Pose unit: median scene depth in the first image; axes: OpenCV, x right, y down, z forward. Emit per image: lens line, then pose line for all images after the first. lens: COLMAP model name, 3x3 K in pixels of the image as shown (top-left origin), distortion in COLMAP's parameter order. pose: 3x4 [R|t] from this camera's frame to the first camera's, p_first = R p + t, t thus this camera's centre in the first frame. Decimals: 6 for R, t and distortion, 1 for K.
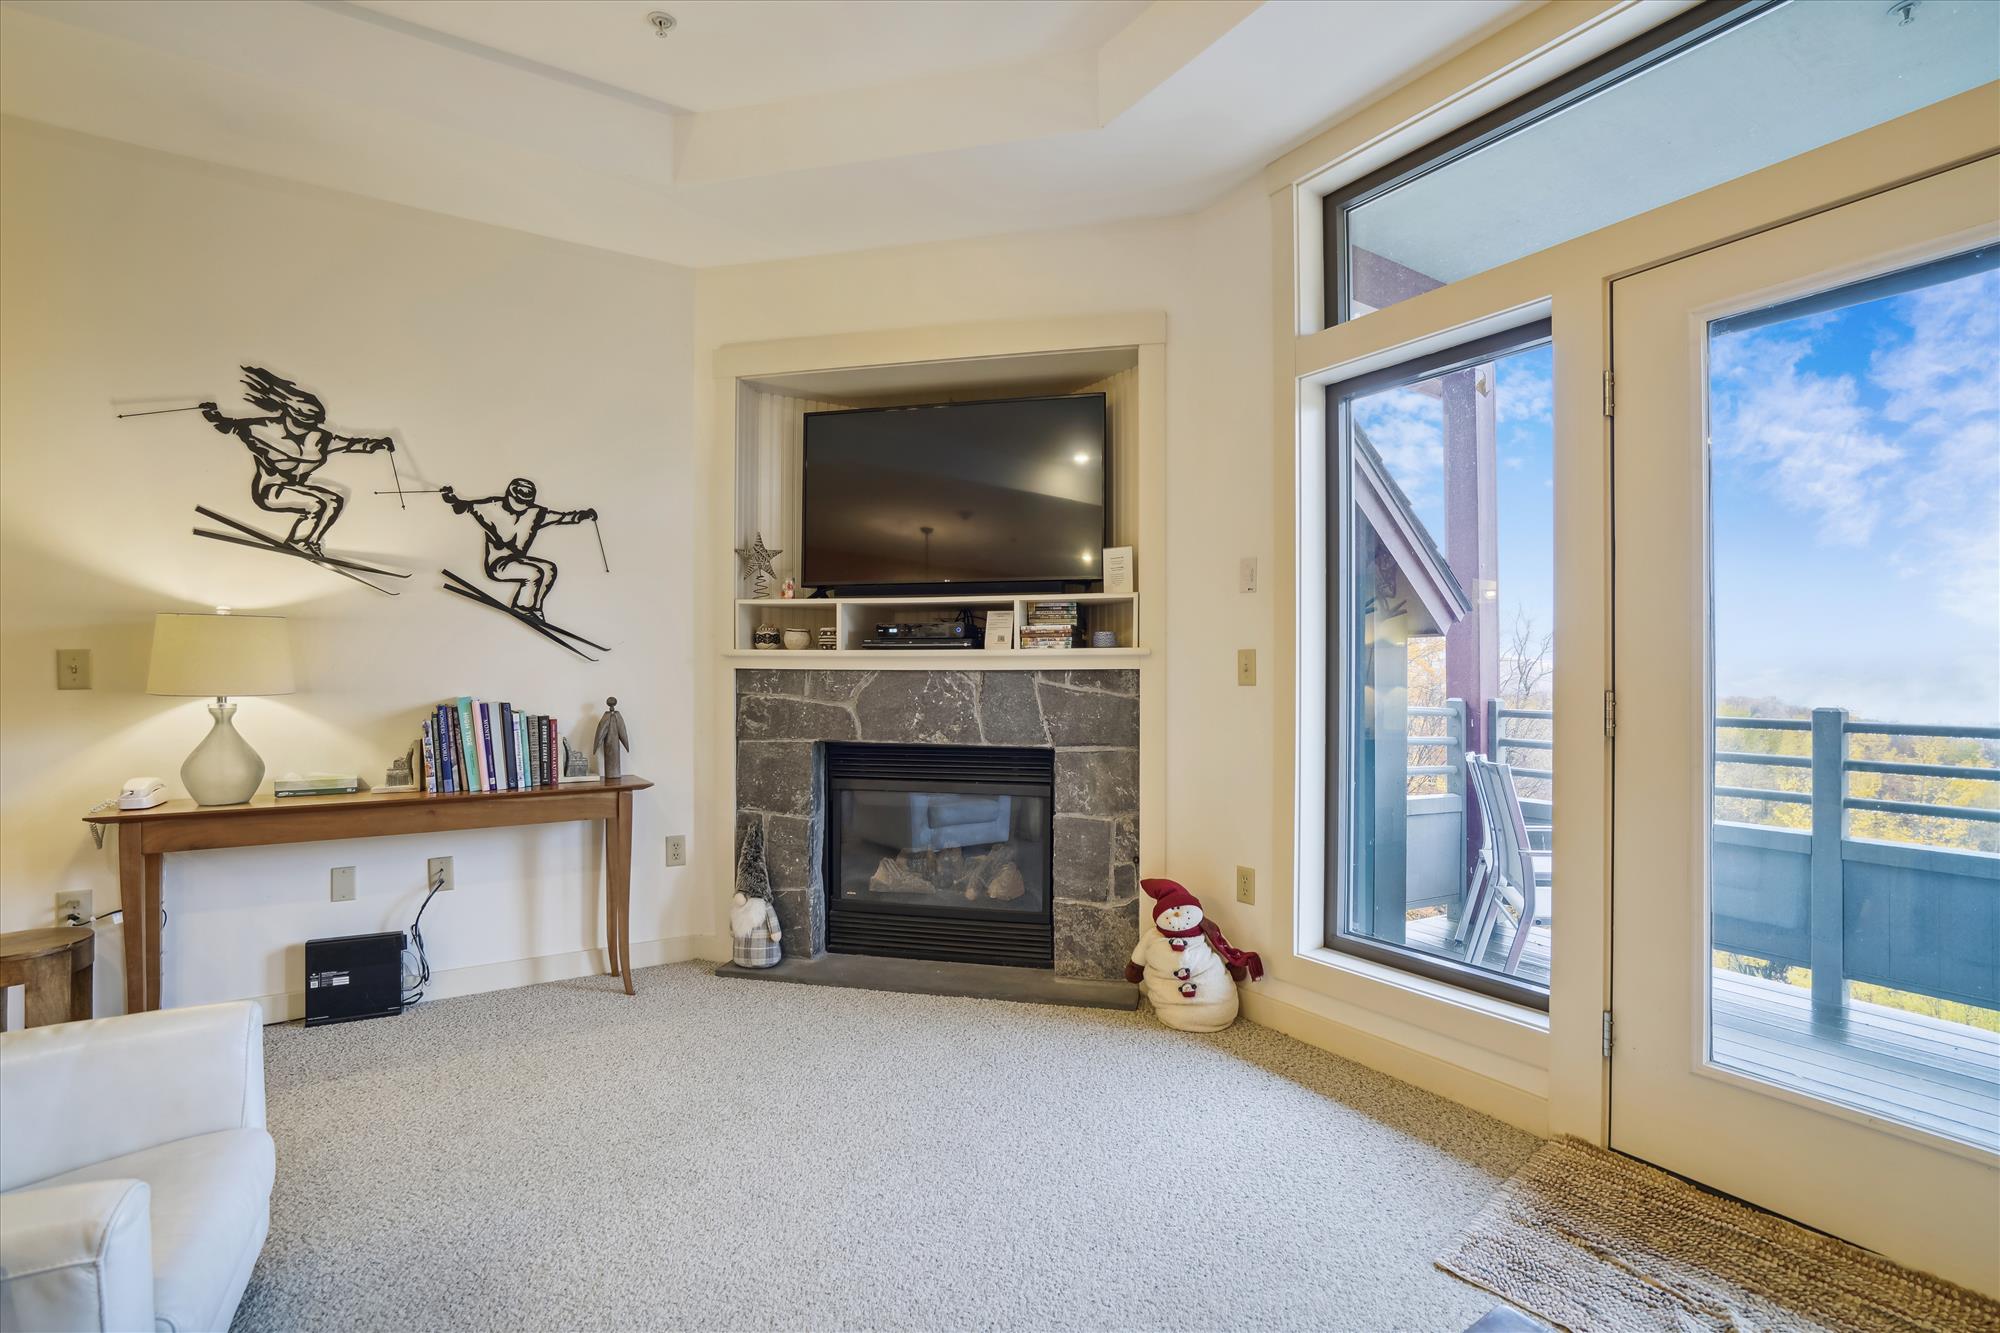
lens RADIAL K [[963.3, 0, 1005.1], [0, 963.3, 672.4], [0, 0, 1]] dist [0.004069, 0.004493]
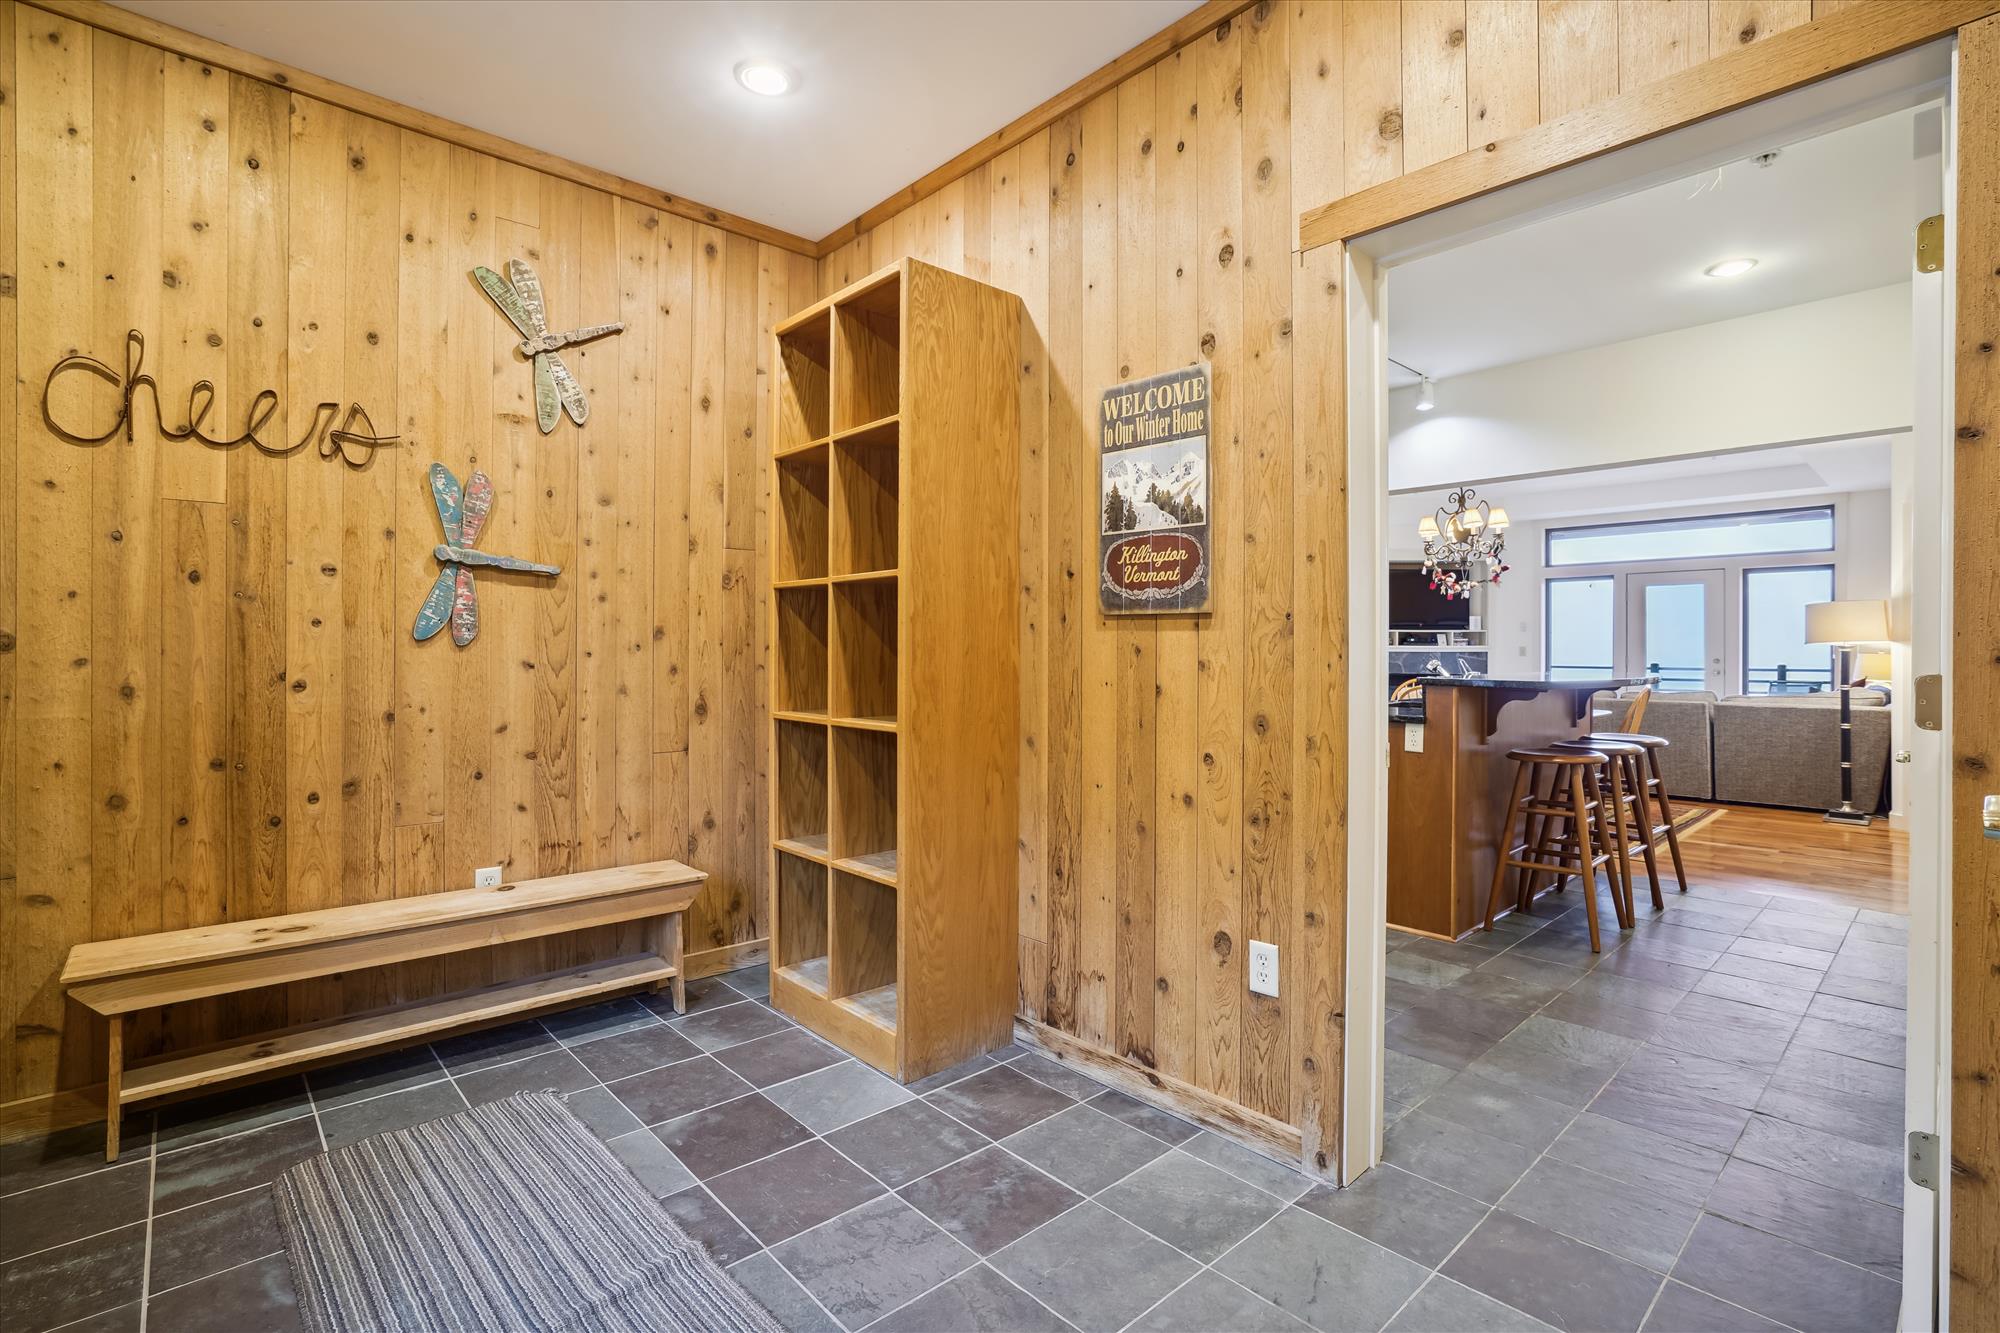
lens RADIAL K [[963.3, 0, 986.4], [0, 963.3, 660.7], [0, 0, 1]] dist [0.004069, 0.004493]
pose [[0.982898, 0.001431, 0.184144, -2.259531], [-0.001989, 0.999994, 0.002846, 0.022819], [-0.184139, -0.003163, 0.982895, -2.077793]]
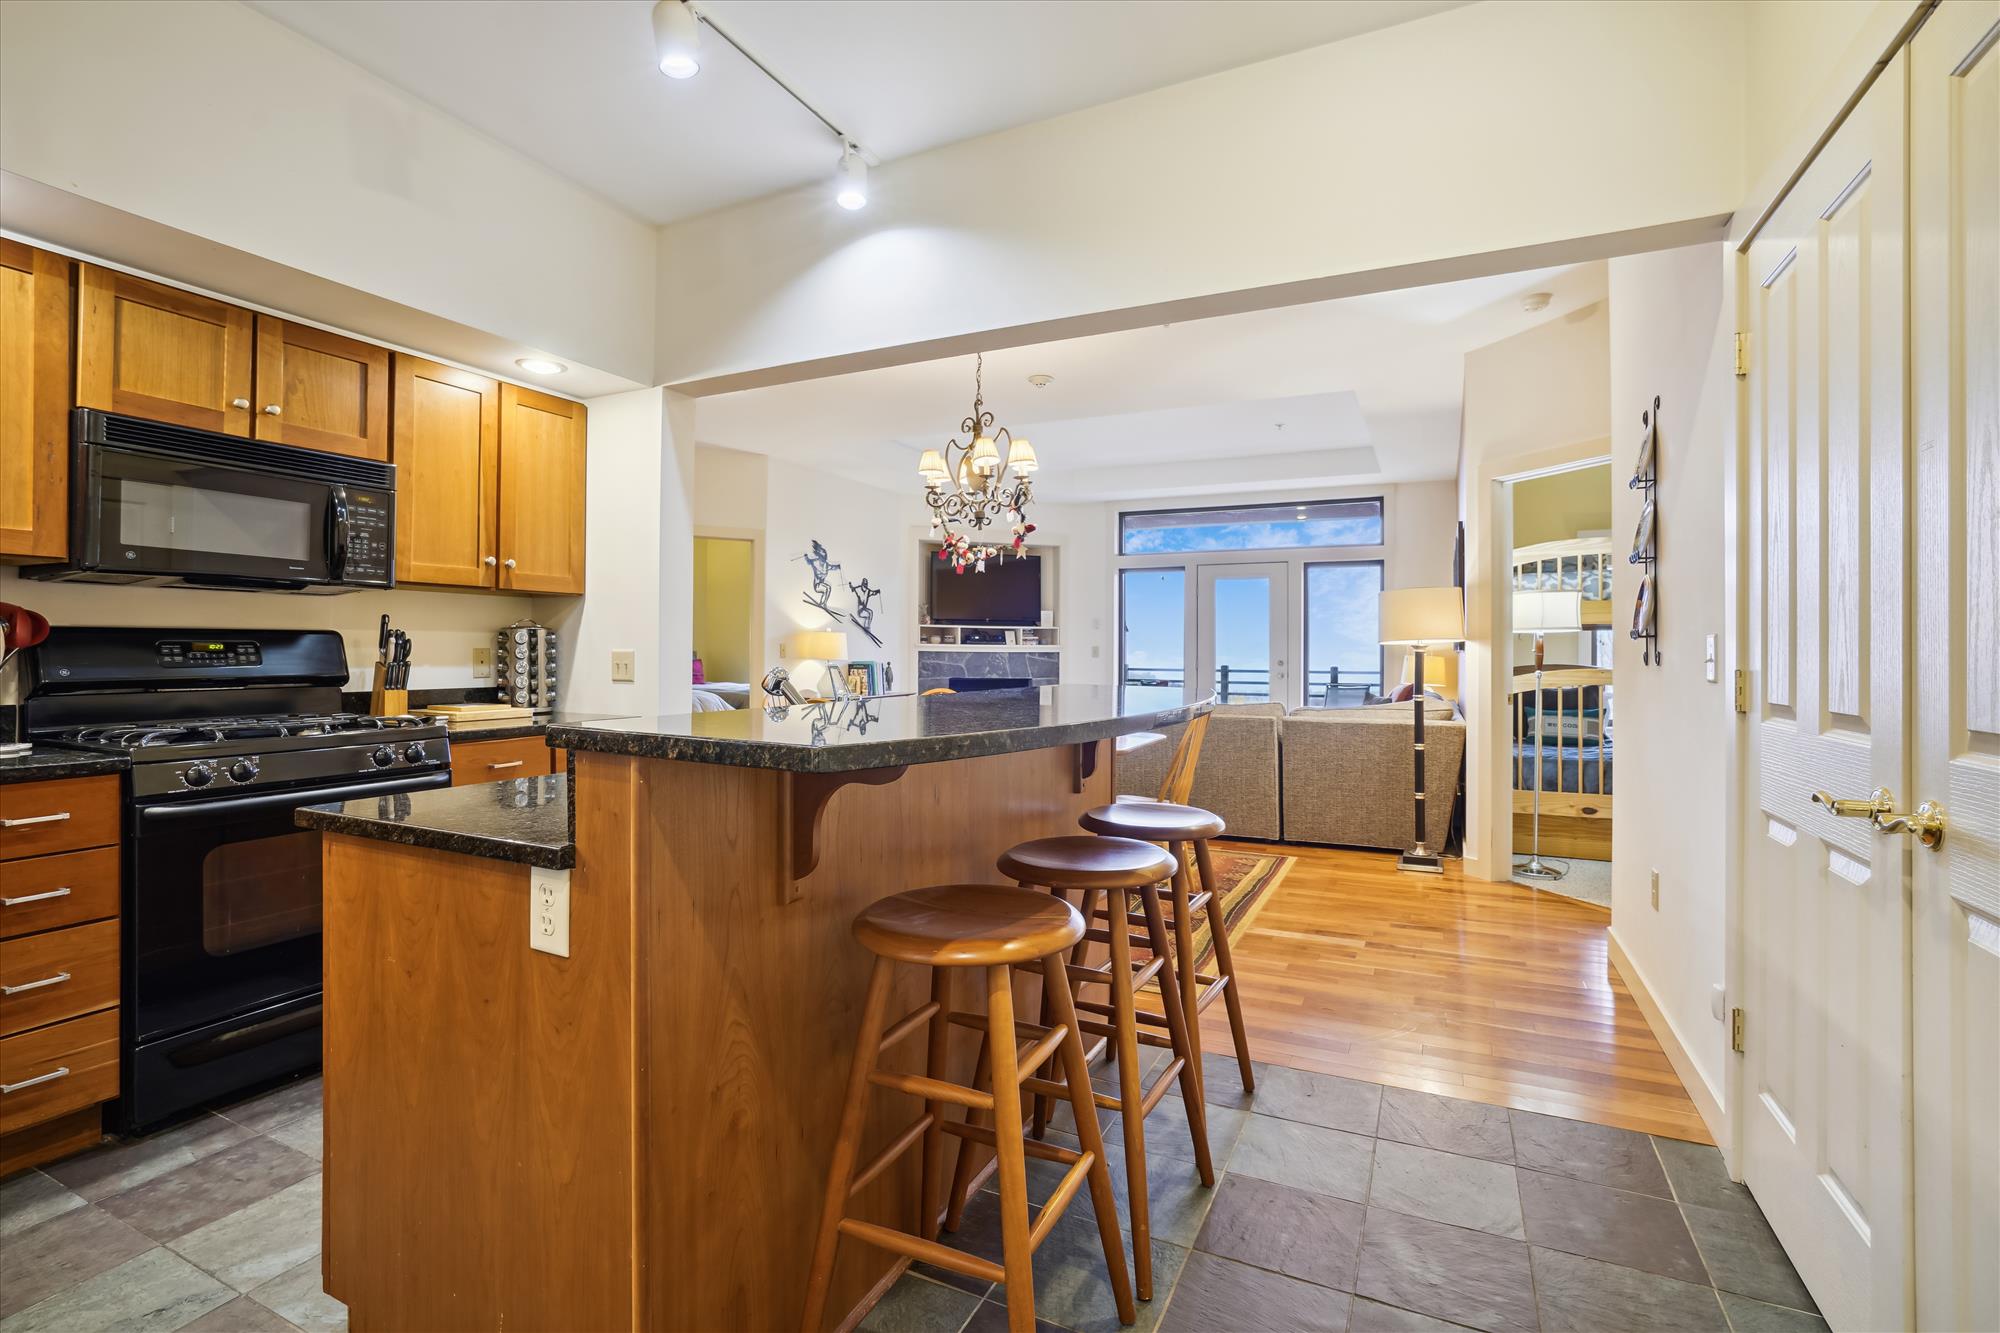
lens RADIAL K [[963.3, 0, 996.0], [0, 963.3, 654.7], [0, 0, 1]] dist [0.004069, 0.004493]
pose [[0.851739, 0.005136, 0.523942, -1.569133], [-0.002956, 0.999983, -0.004997, 0.019538], [-0.523959, 0.002707, 0.851739, -1.422995]]
